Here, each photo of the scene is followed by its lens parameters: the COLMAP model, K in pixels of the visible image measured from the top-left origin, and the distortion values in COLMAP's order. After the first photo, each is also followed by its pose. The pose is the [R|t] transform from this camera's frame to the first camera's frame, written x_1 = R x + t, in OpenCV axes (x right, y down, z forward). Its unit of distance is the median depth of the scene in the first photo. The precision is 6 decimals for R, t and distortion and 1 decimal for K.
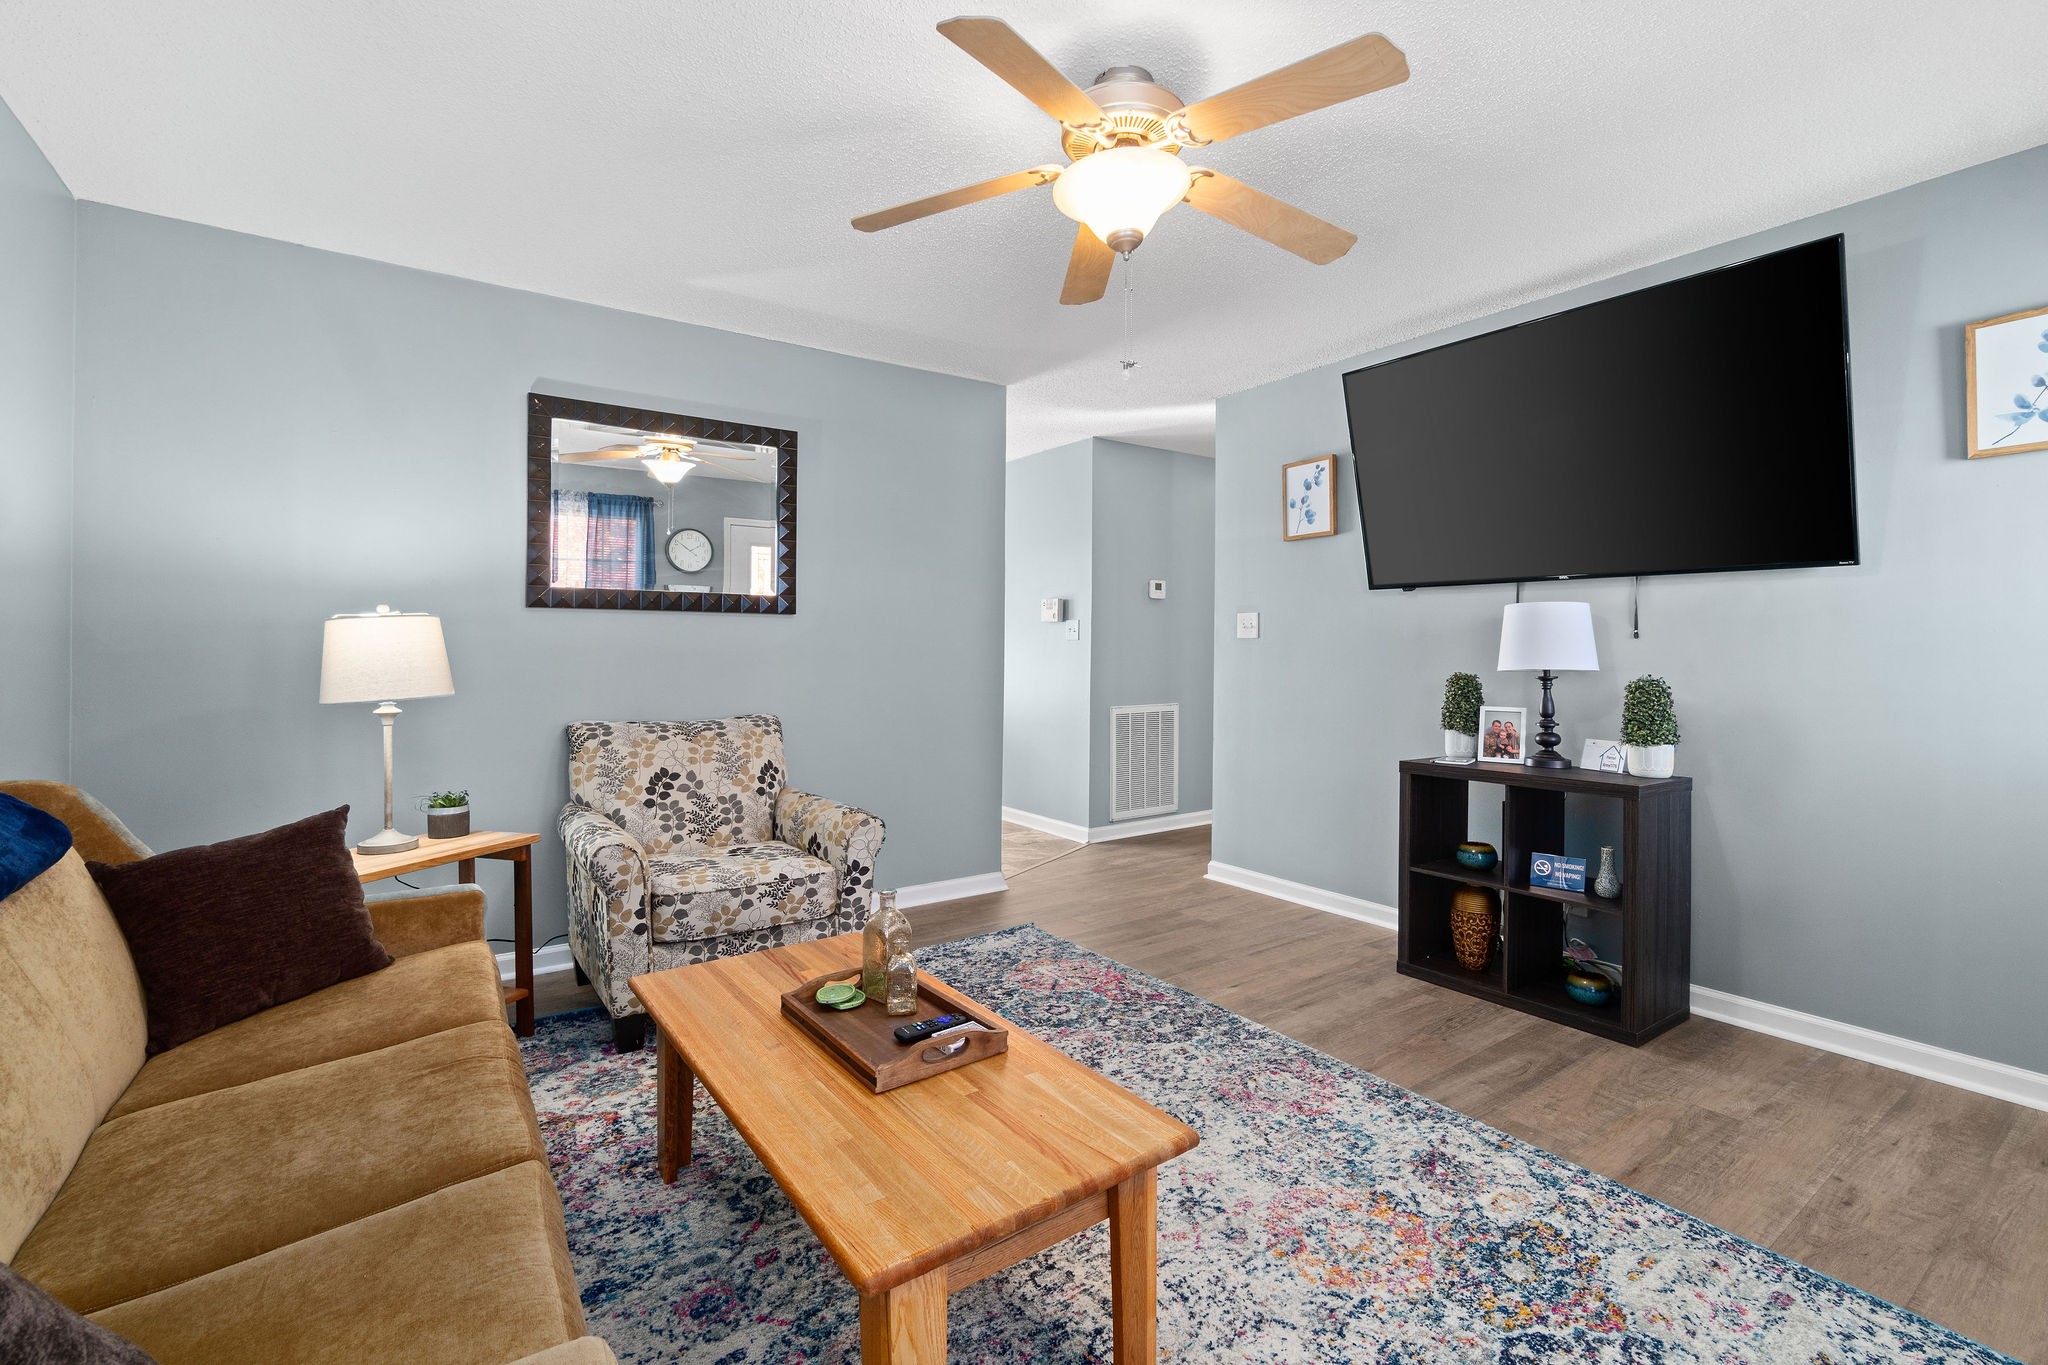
lens RADIAL K [[891.4, 0, 1028.4], [0, 891.4, 670.8], [0, 0, 1]] dist [-0.007569, 0.001232]
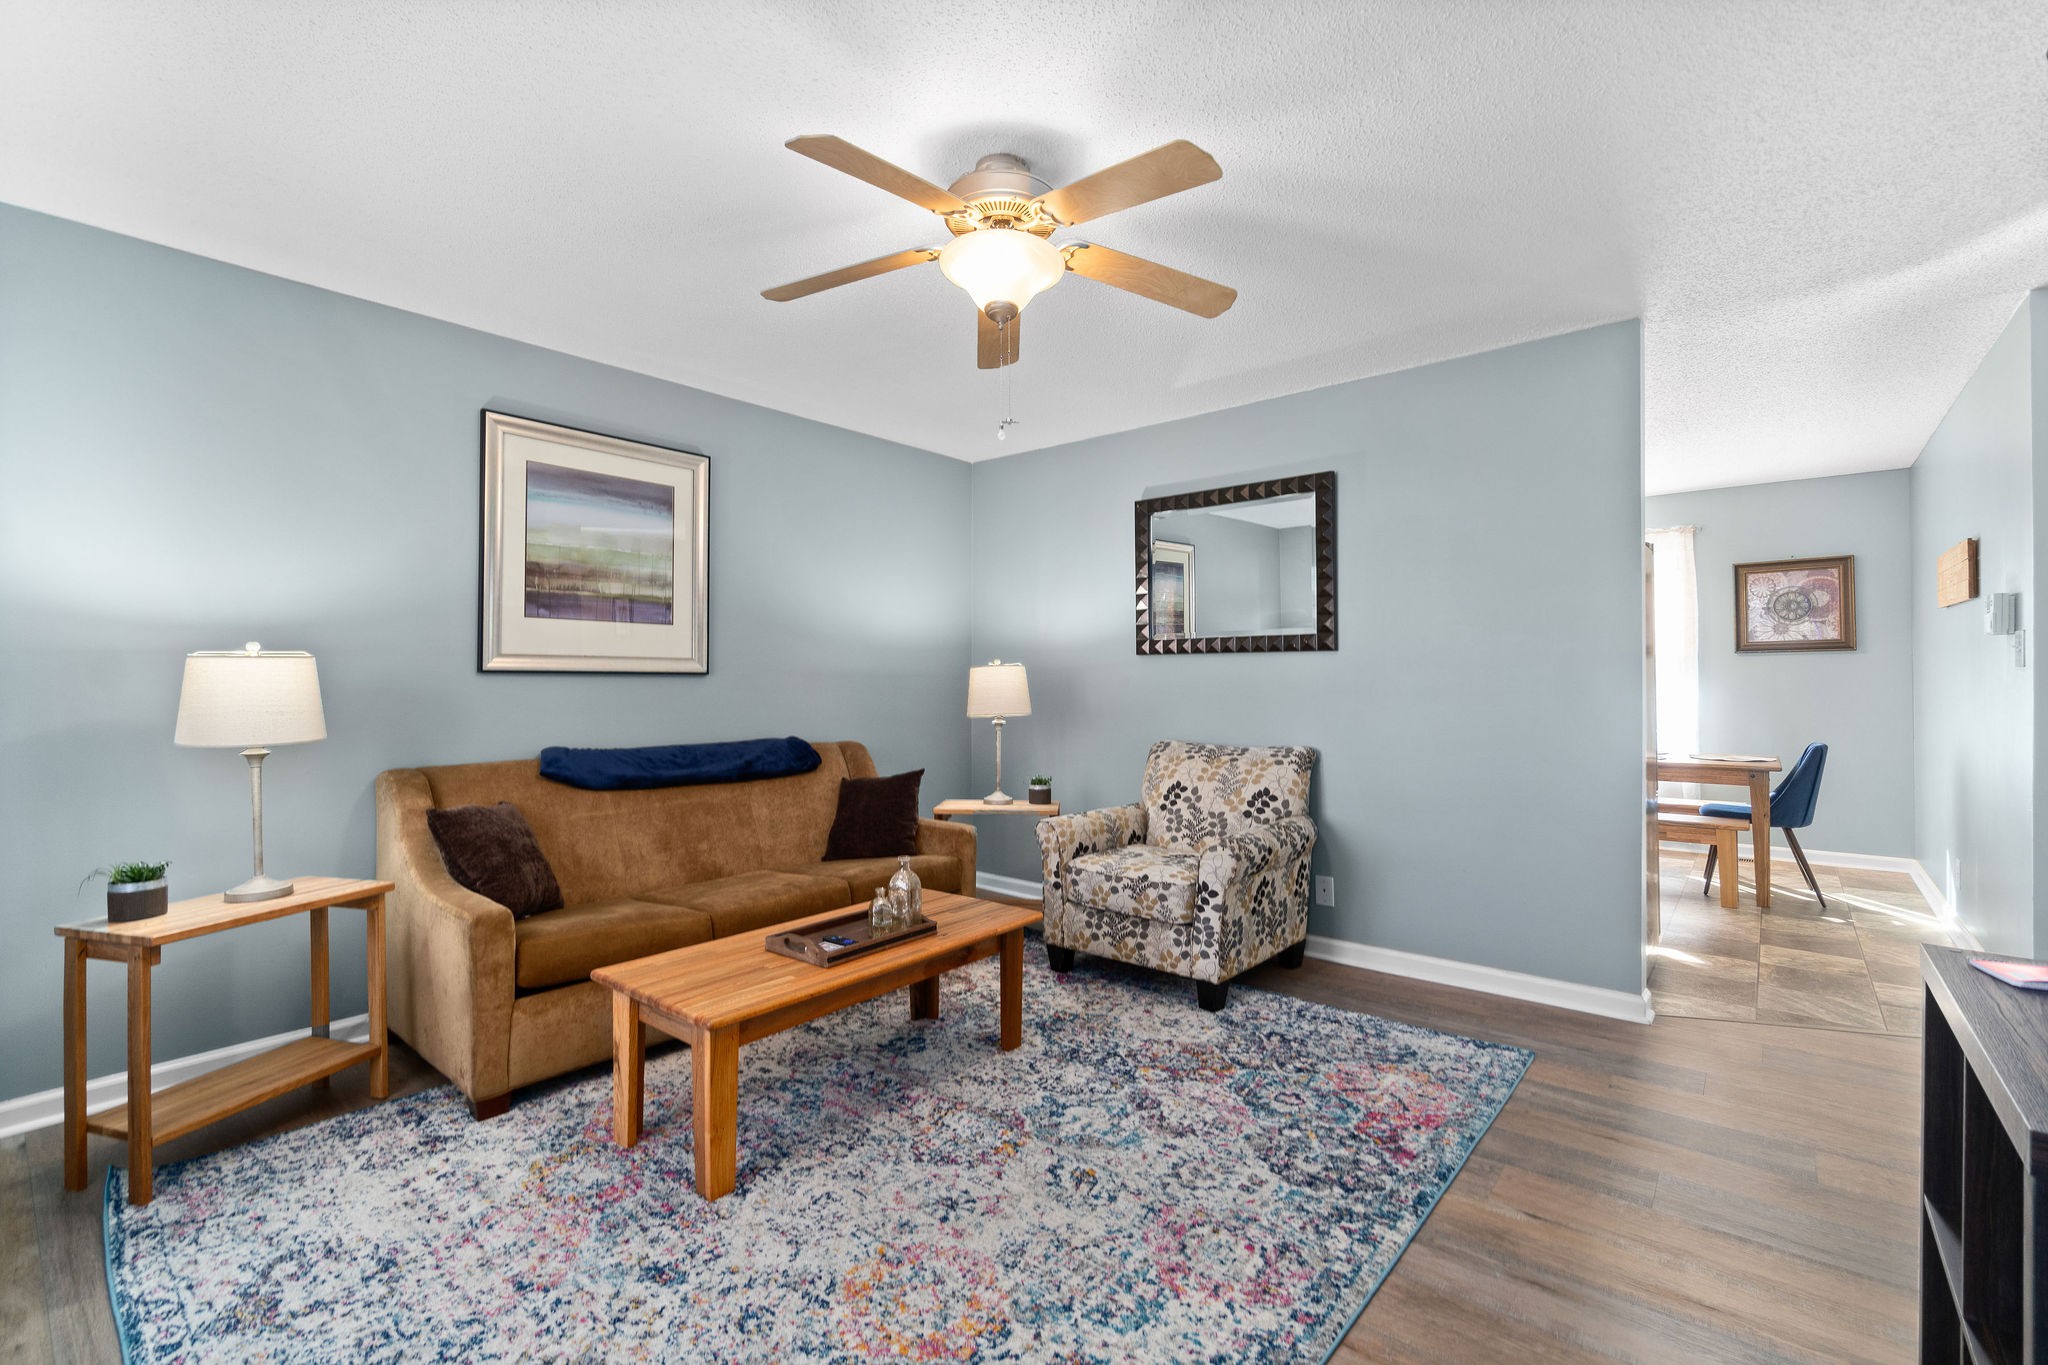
lens RADIAL K [[891.4, 0, 1027.5], [0, 891.4, 681.9], [0, 0, 1]] dist [-0.007569, 0.001232]
pose [[0.265081, -0.002536, -0.964223, 0.810462], [-0.020048, 0.999766, -0.008141, -0.015952], [0.964018, 0.021489, 0.264969, 0.515842]]
